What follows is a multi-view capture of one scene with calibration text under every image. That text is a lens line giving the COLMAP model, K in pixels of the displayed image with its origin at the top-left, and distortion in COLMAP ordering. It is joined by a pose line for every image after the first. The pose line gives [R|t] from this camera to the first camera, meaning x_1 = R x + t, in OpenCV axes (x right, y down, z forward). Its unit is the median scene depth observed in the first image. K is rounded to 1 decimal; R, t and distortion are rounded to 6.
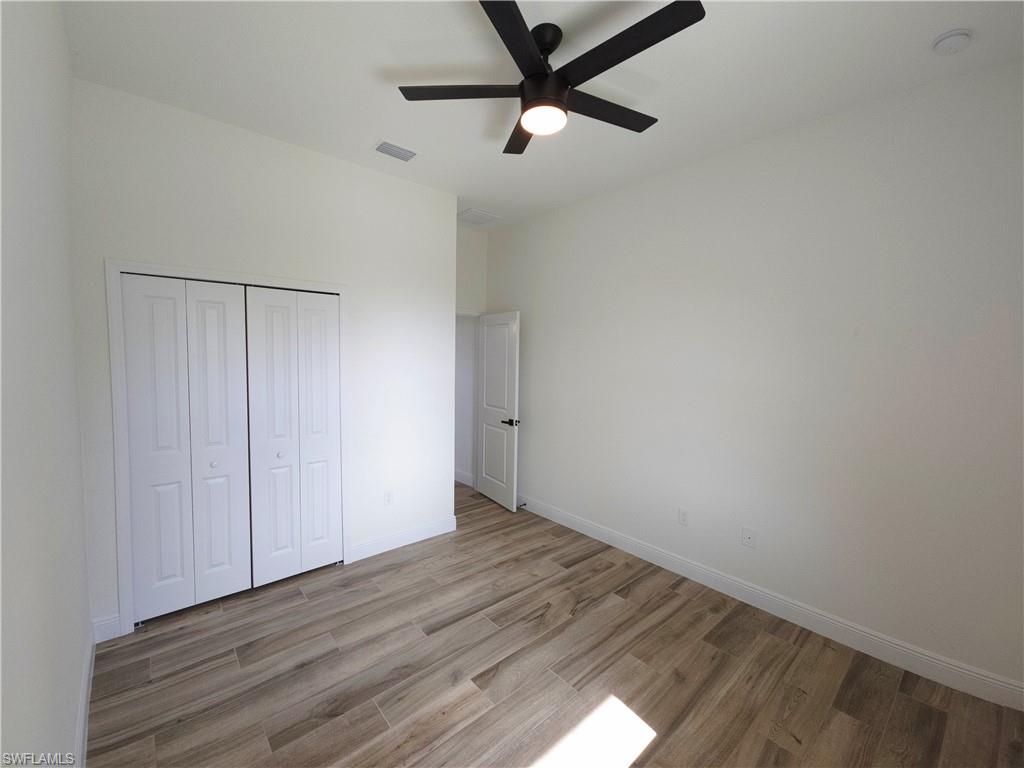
lens RADIAL K [[414.9, 0, 509.5], [0, 414.9, 378.3], [0, 0, 1]] dist [0.015987, -0.013806]
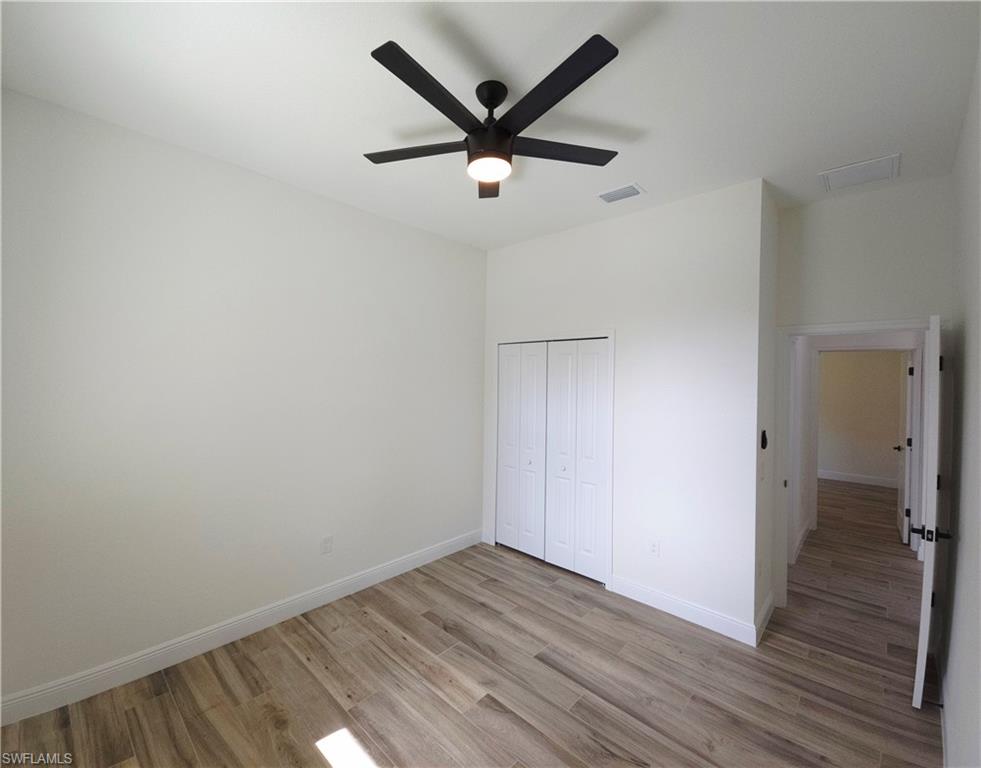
lens RADIAL K [[410.9, 0, 460.4], [0, 410.9, 380.8], [0, 0, 1]] dist [0.017839, -0.015322]
pose [[0.071879, -0.007261, -0.997387, 0.792554], [-0.070912, 0.997406, -0.012372, -0.054895], [0.994889, 0.071616, 0.071178, 0.645603]]
